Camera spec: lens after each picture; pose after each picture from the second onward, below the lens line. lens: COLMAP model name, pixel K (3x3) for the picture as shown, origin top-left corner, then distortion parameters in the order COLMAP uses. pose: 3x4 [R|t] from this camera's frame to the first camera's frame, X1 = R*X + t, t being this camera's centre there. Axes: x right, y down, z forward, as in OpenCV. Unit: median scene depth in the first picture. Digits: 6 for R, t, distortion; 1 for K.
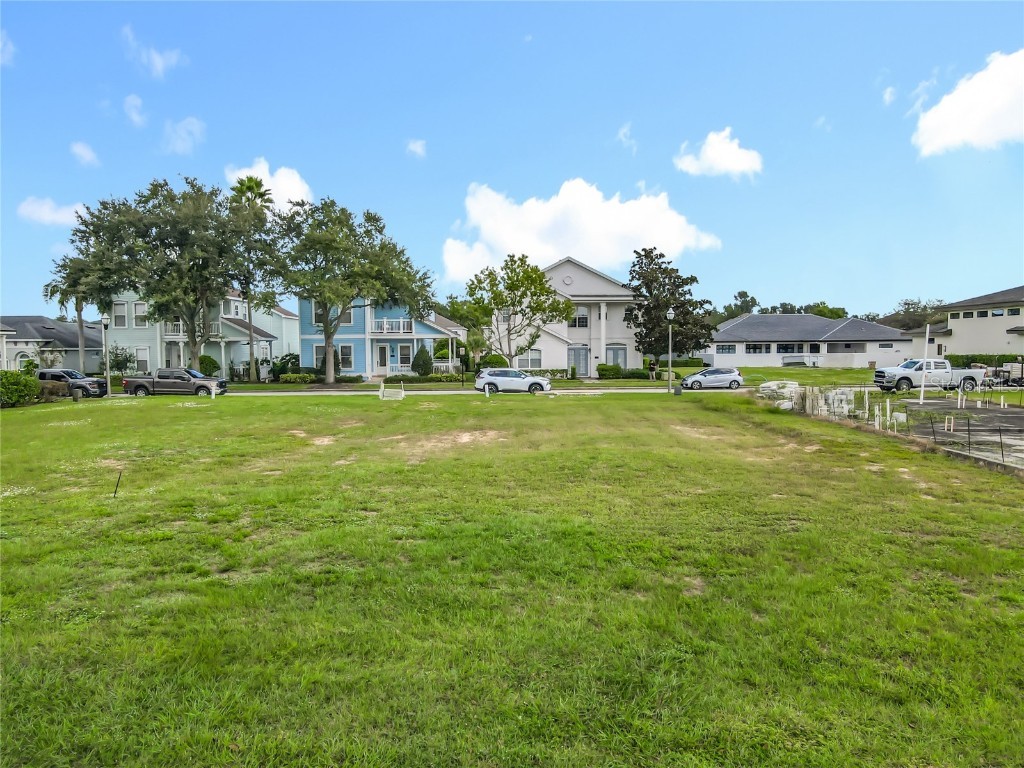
lens RADIAL K [[751.0, 0, 508.1], [0, 751.0, 384.9], [0, 0, 1]] dist [0.003278, 0.008498]
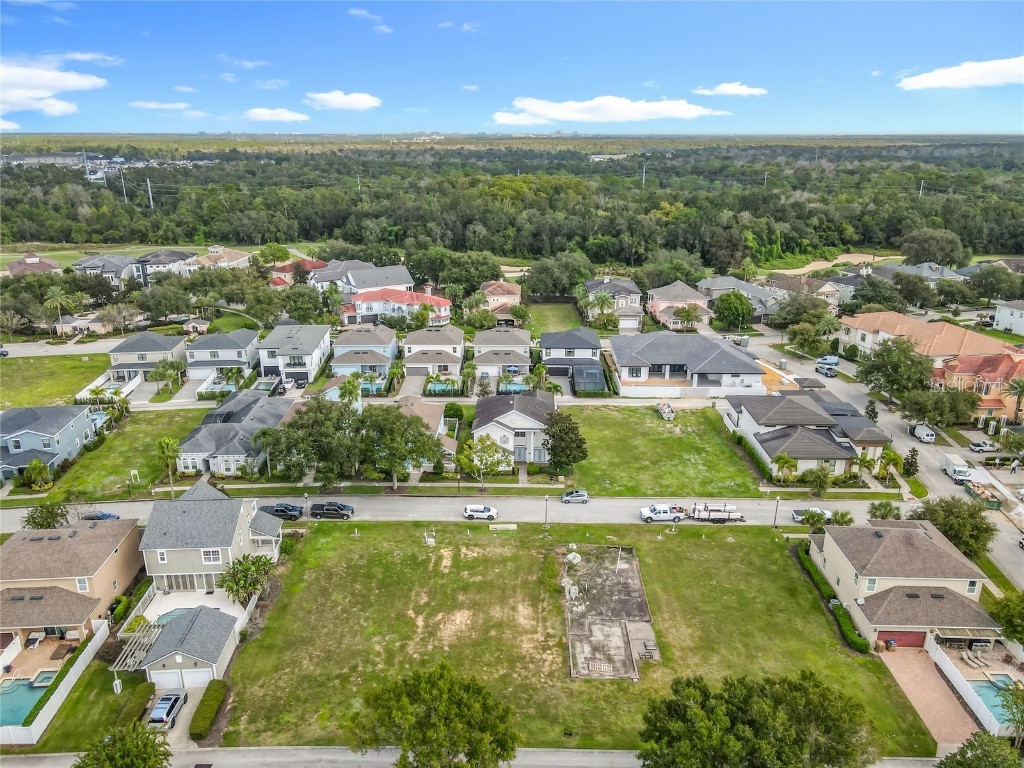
lens RADIAL K [[751.0, 0, 508.1], [0, 751.0, 384.9], [0, 0, 1]] dist [0.003278, 0.008498]
pose [[0.999992, 0.003904, -0.000908, 0.086837], [-0.003530, 0.965153, 0.261662, -0.939753], [0.001898, -0.261657, 0.965159, -1.053368]]
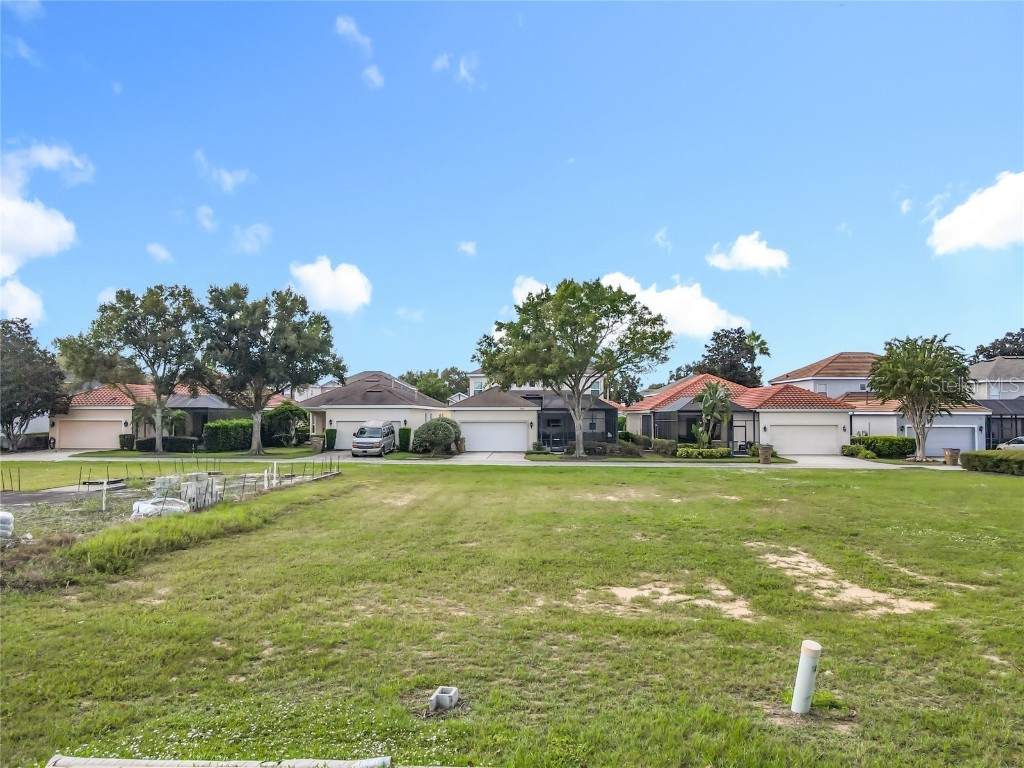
lens RADIAL K [[751.0, 0, 508.1], [0, 751.0, 384.9], [0, 0, 1]] dist [0.003278, 0.008498]
pose [[-0.999588, 0.005555, 0.028162, 0.031339], [0.006287, 0.999644, 0.025939, -0.060974], [-0.028007, 0.026106, -0.999267, 1.008114]]
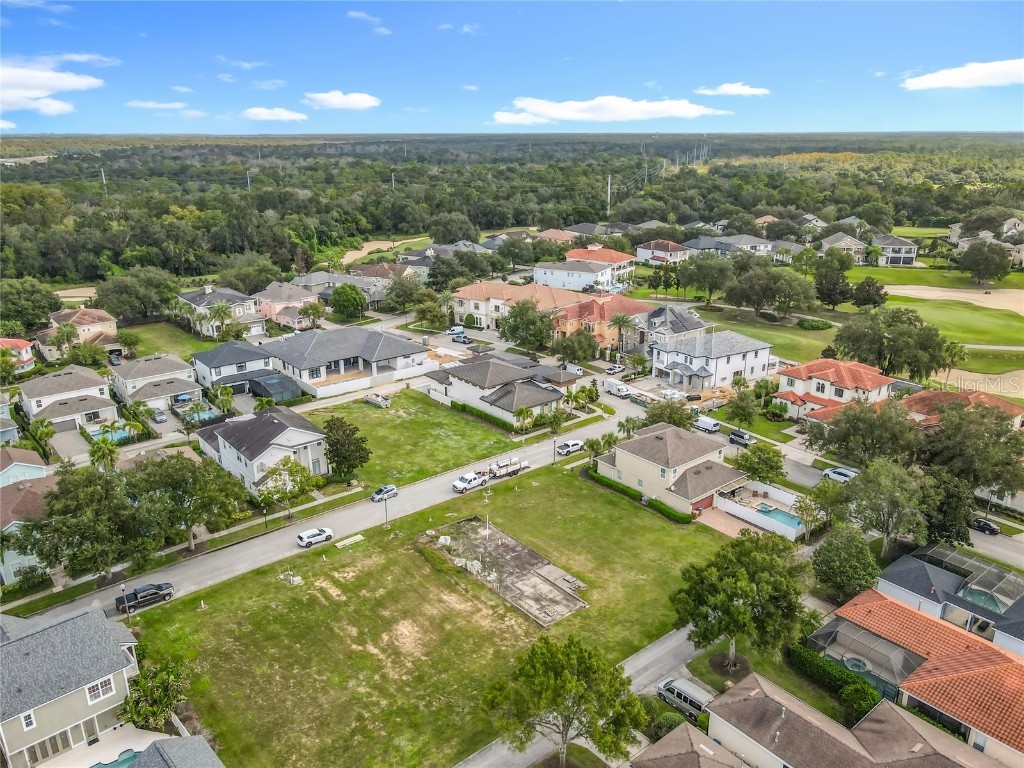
lens RADIAL K [[751.0, 0, 508.1], [0, 751.0, 384.9], [0, 0, 1]] dist [0.003278, 0.008498]
pose [[0.761794, -0.206771, 0.613934, -0.768643], [0.039015, 0.960617, 0.275122, -0.951086], [-0.646643, -0.185634, 0.739860, -0.820034]]
